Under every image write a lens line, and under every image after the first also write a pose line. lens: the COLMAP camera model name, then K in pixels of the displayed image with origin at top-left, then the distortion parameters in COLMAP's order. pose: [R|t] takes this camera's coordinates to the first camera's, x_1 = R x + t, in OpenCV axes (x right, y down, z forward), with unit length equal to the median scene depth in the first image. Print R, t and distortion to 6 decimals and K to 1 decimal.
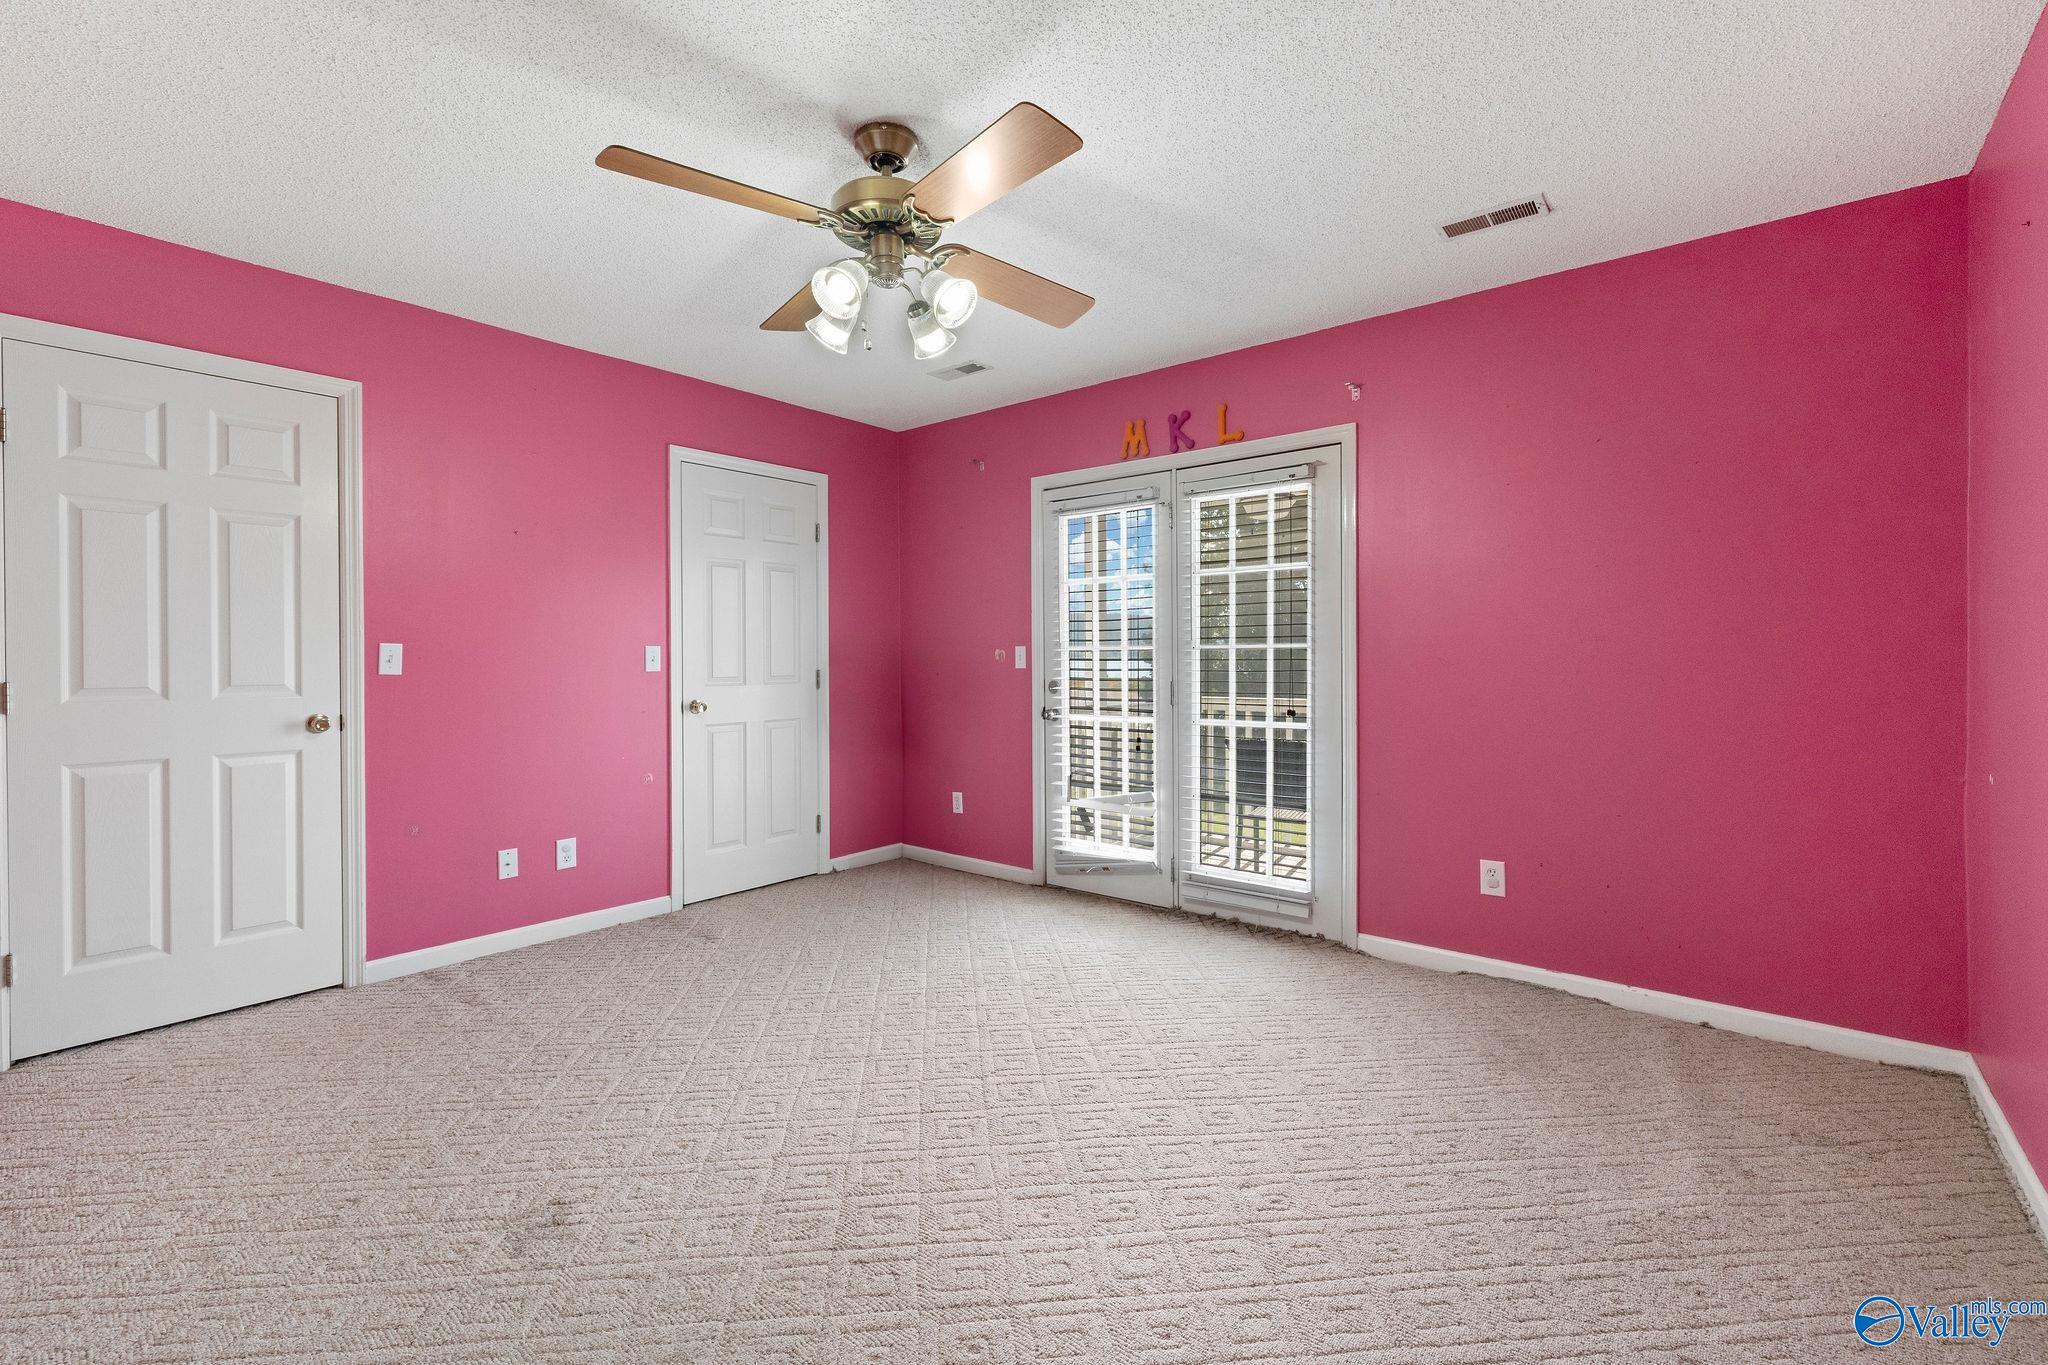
lens RADIAL K [[902.7, 0, 1021.6], [0, 902.7, 672.7], [0, 0, 1]] dist [-0.002390, 0.000012]
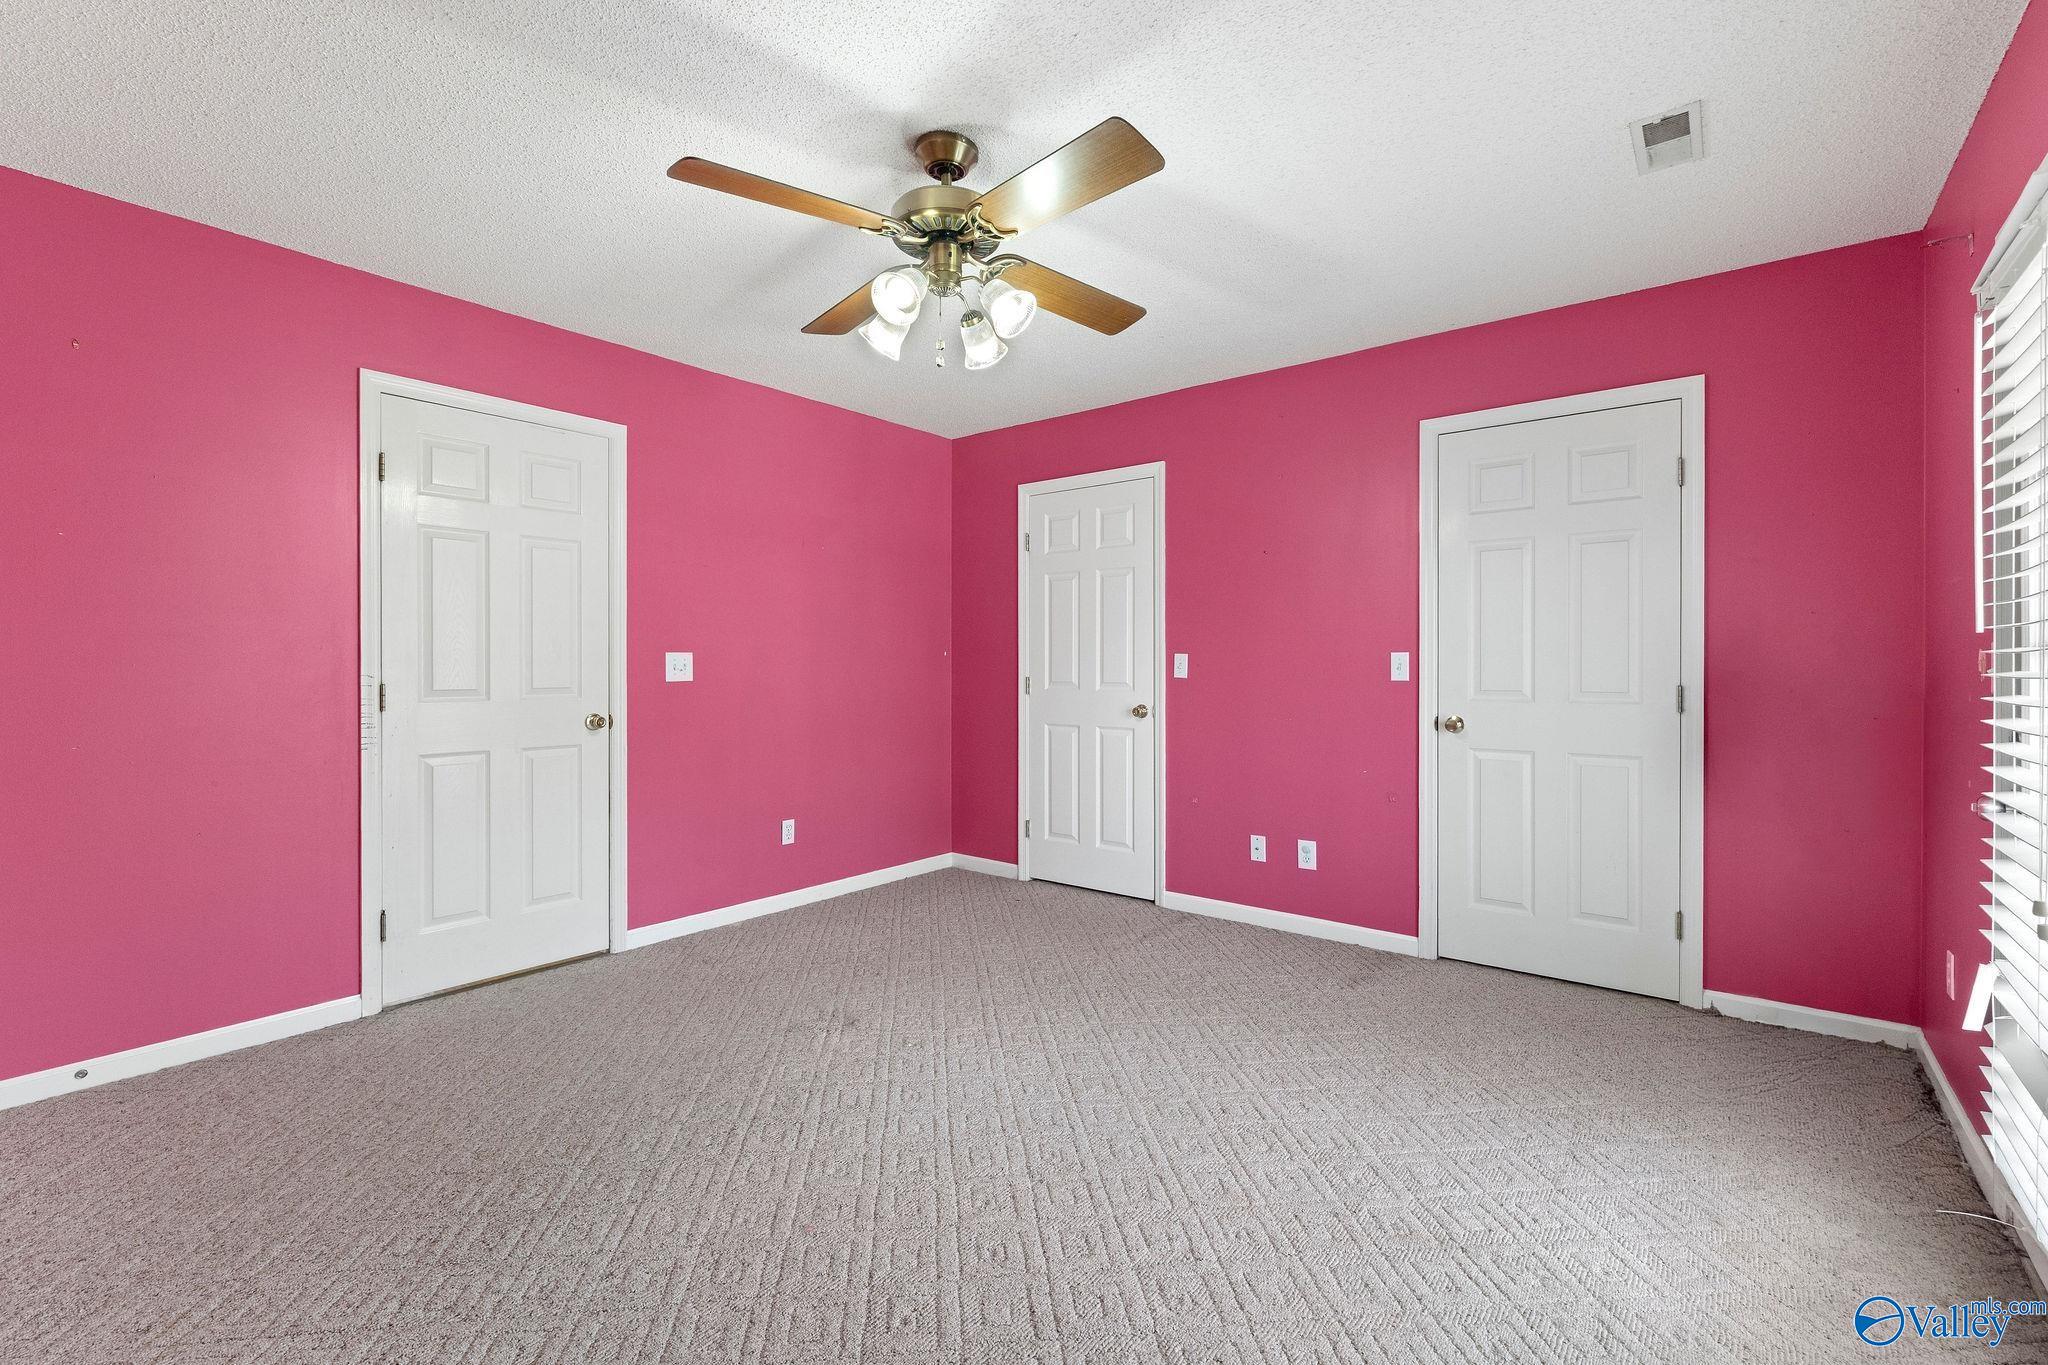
lens RADIAL K [[902.7, 0, 1021.6], [0, 902.7, 672.7], [0, 0, 1]] dist [-0.002390, 0.000012]
pose [[-0.006643, 0.007745, -0.999948, 0.629498], [-0.021407, 0.999740, 0.007885, -0.010702], [0.999749, 0.021458, -0.006475, 0.805050]]
